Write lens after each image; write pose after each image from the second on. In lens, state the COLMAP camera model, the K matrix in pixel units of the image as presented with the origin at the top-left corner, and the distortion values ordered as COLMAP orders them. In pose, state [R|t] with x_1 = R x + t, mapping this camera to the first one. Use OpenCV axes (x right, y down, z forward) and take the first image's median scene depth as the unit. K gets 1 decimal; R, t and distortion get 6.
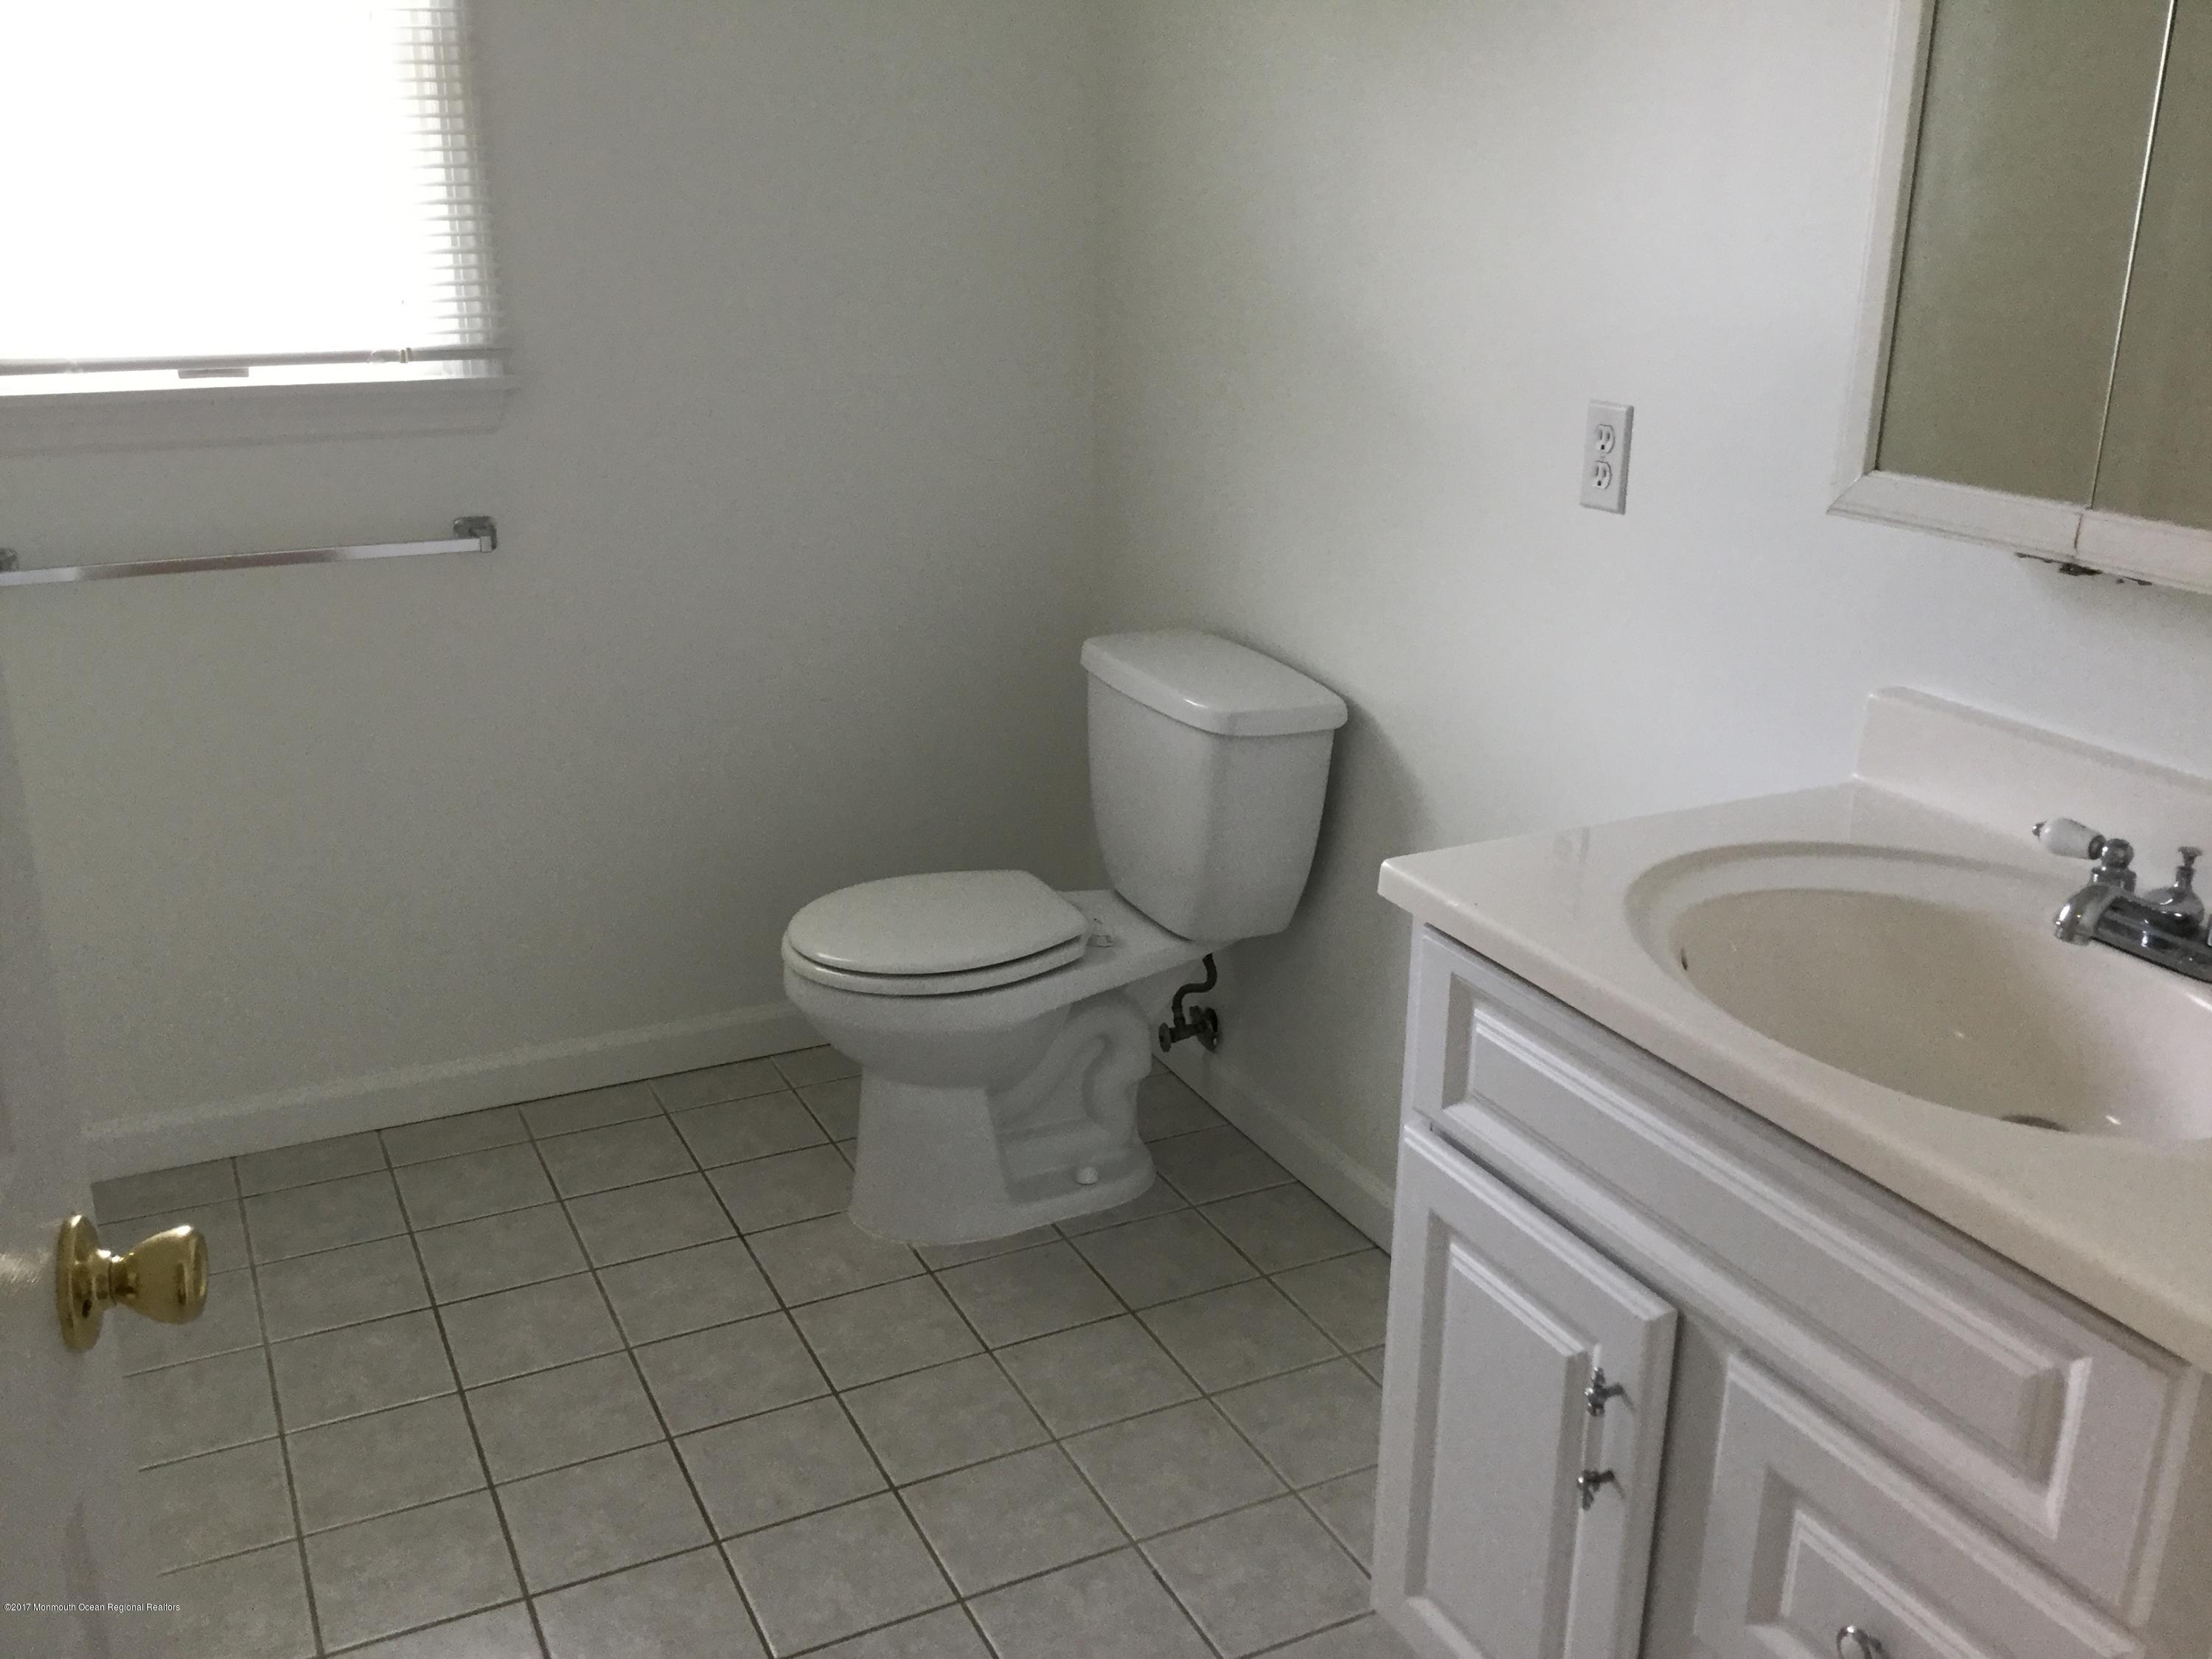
lens RADIAL K [[1998.1, 0, 1107.8], [0, 1998.1, 830.7], [0, 0, 1]] dist [0.037925, -0.032477]
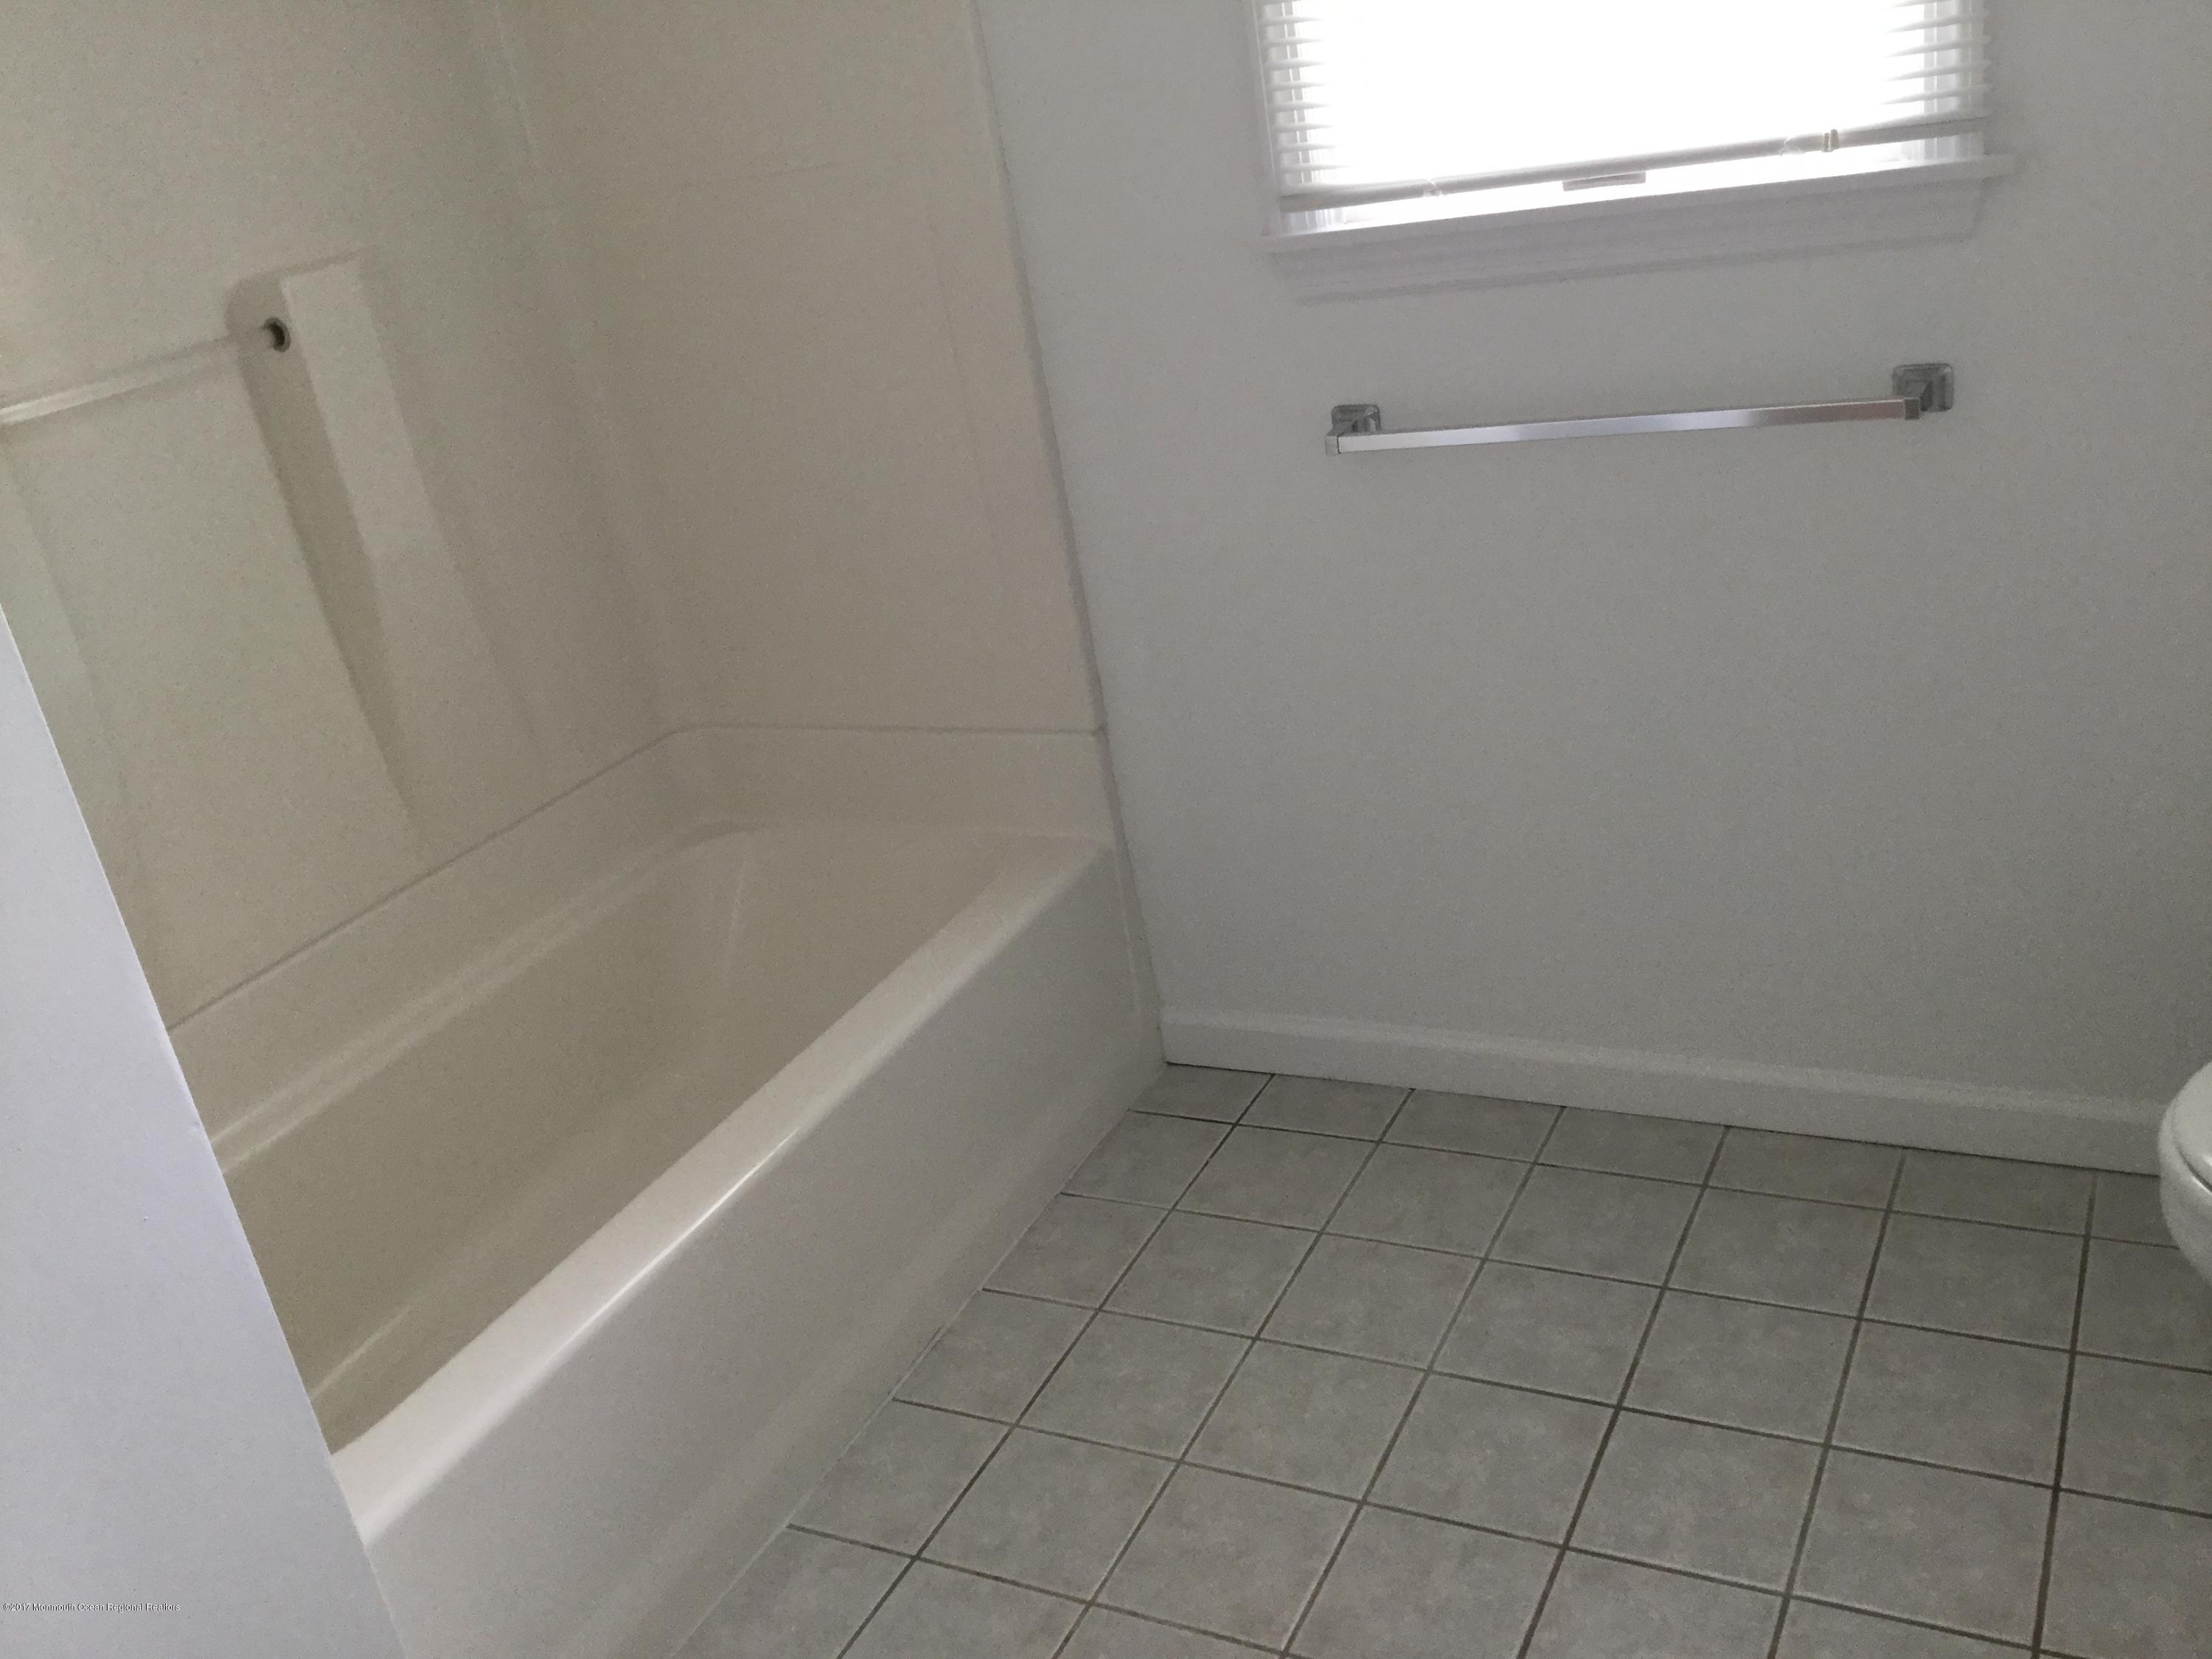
lens RADIAL K [[1998.1, 0, 1106.9], [0, 1998.1, 830.6], [0, 0, 1]] dist [0.037925, -0.032477]
pose [[0.591903, 0.210558, -0.778021, 0.102991], [-0.104861, 0.977188, 0.184683, -0.101038], [0.799159, -0.027730, 0.600480, 0.354941]]
